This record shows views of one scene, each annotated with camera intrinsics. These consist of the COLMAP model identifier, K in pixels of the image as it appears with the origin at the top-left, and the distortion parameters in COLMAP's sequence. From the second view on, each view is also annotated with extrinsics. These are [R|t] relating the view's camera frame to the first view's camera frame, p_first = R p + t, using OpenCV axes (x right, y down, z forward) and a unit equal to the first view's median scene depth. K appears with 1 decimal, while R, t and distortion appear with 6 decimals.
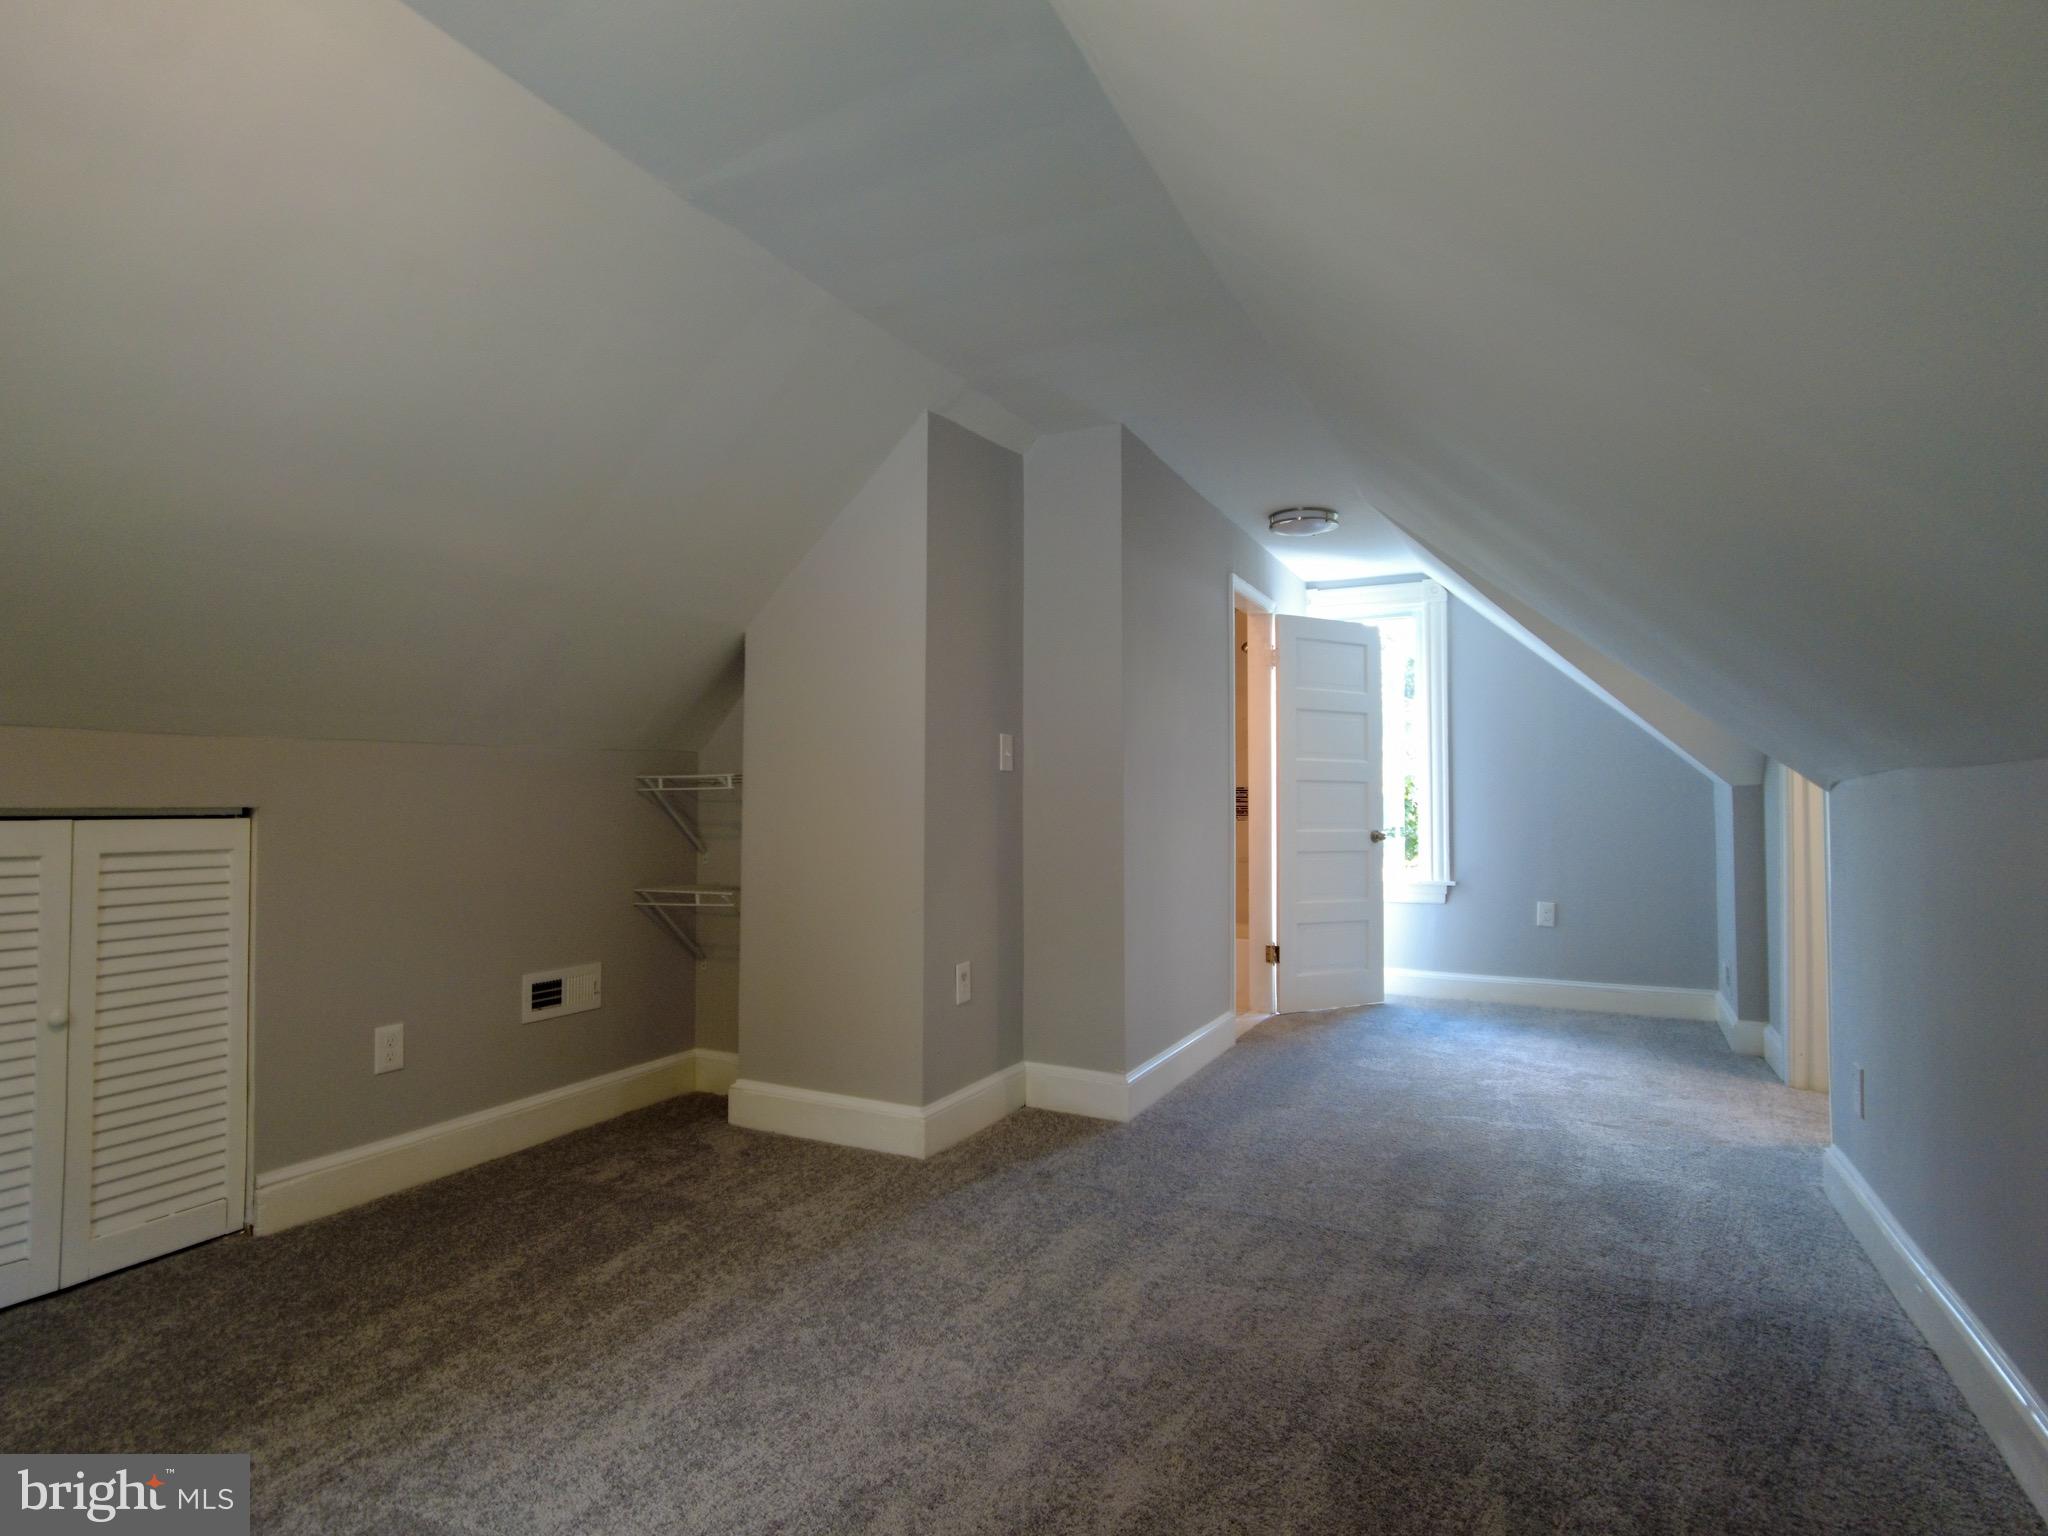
lens RADIAL K [[1083.8, 0, 1021.2], [0, 1083.8, 762.9], [0, 0, 1]] dist [0.002330, -0.009840]
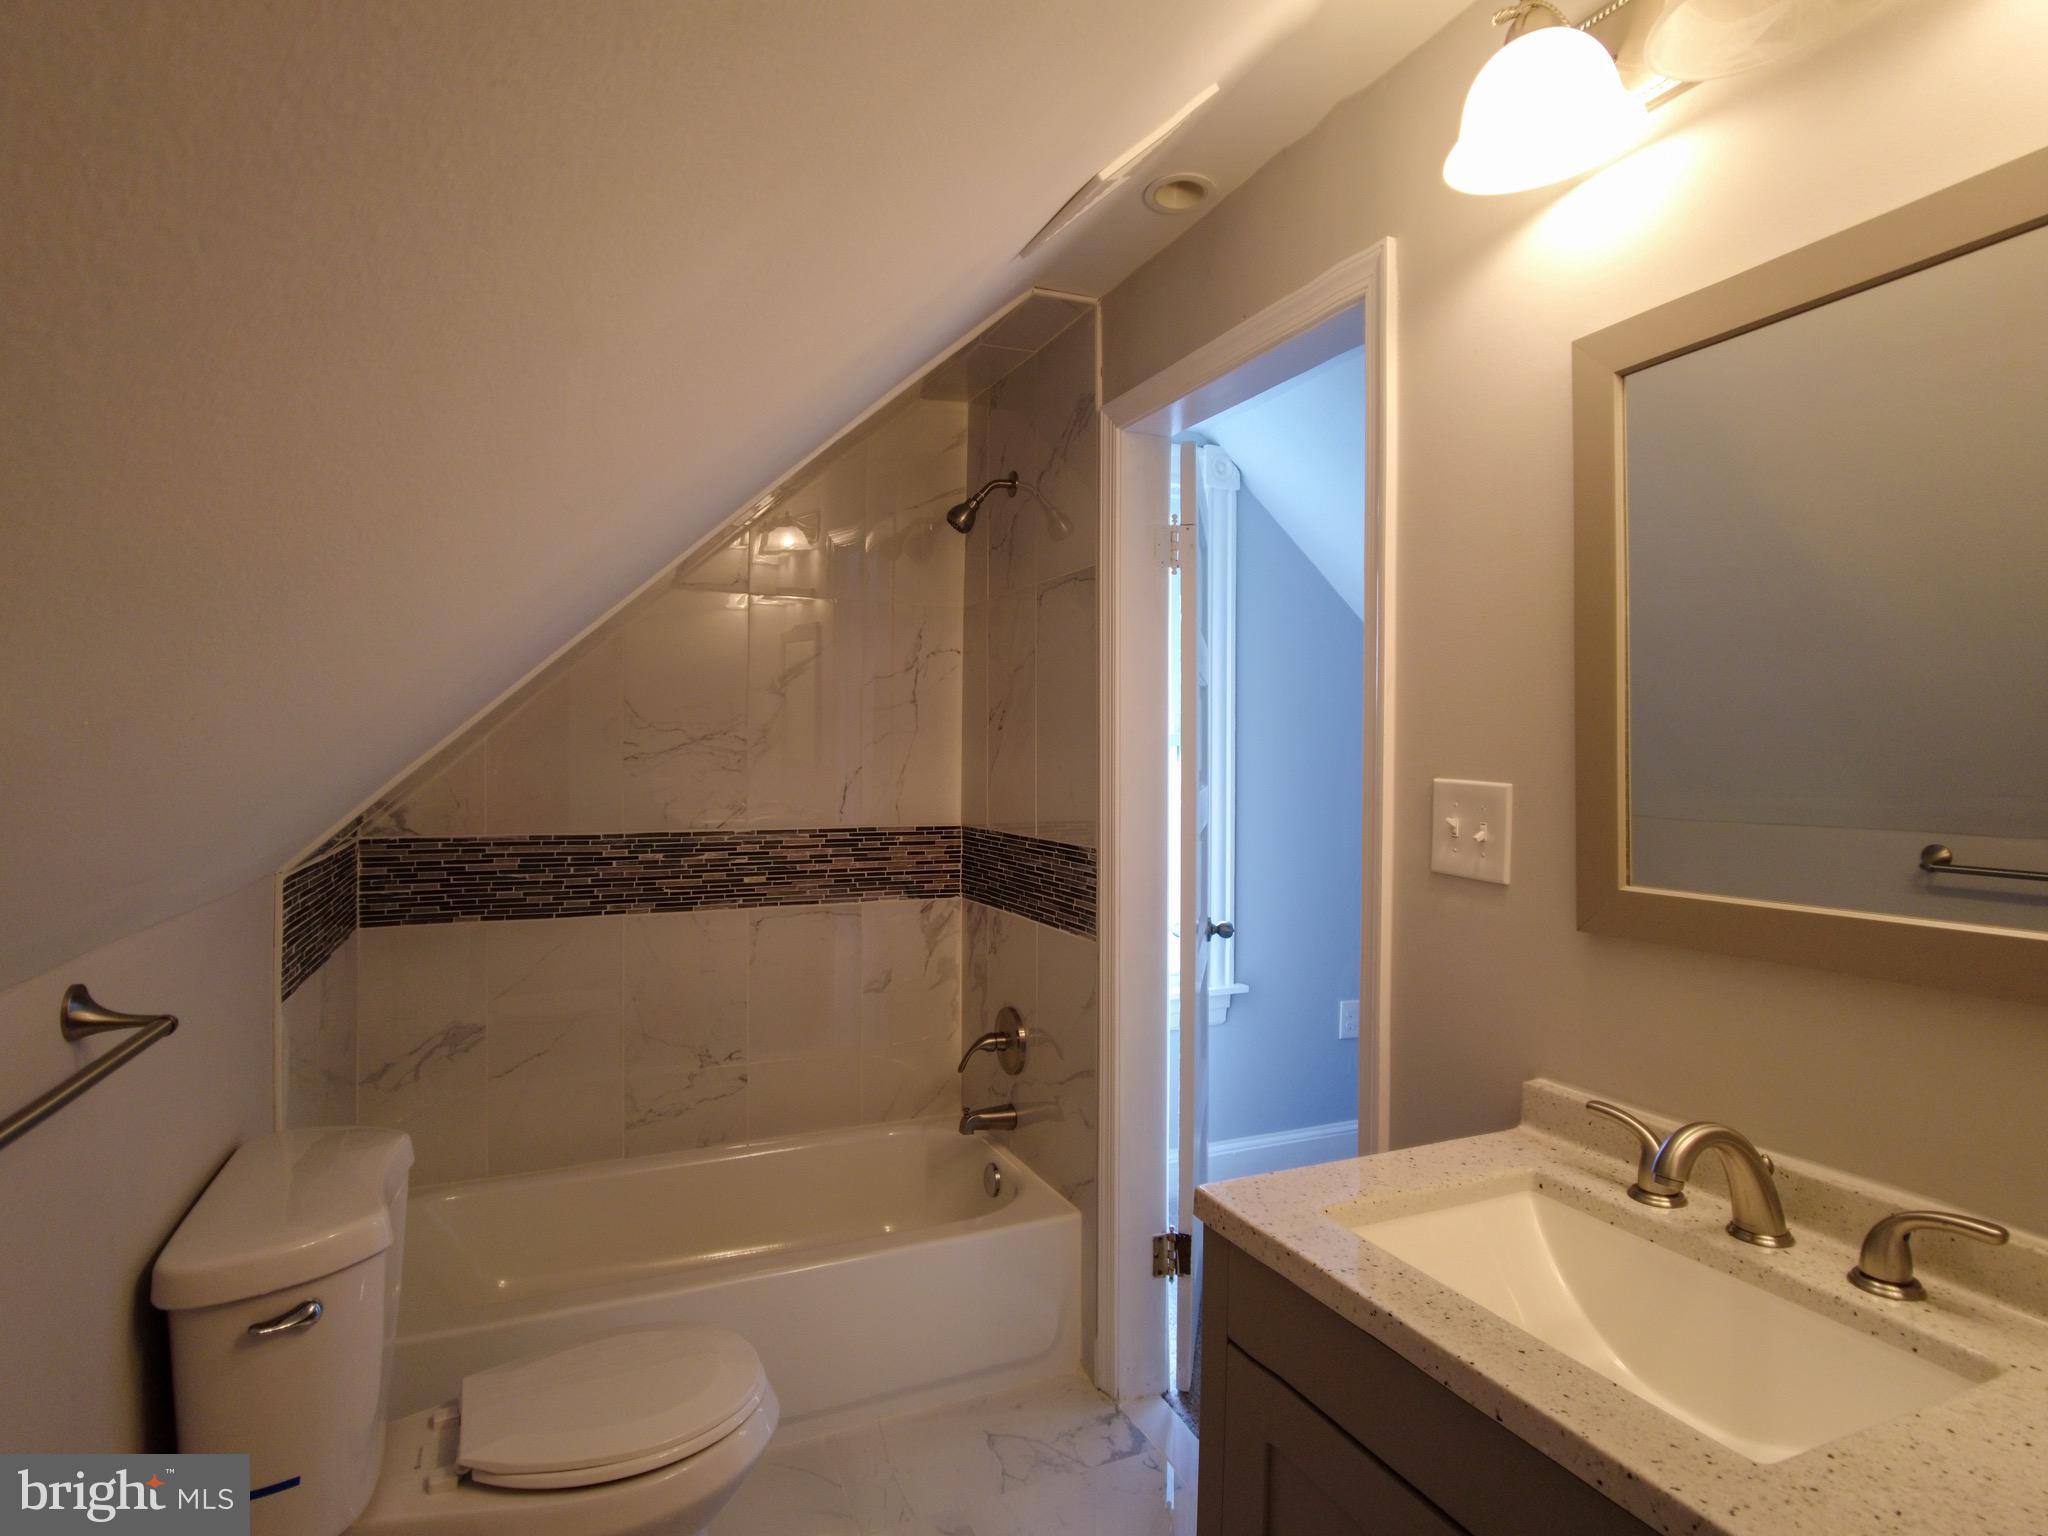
lens RADIAL K [[1083.8, 0, 1021.2], [0, 1083.8, 762.9], [0, 0, 1]] dist [0.002330, -0.009840]
pose [[0.634534, -0.012616, 0.772792, -0.125850], [-0.014707, 0.999489, 0.028392, -0.024947], [-0.772755, -0.029381, 0.634024, 0.780240]]
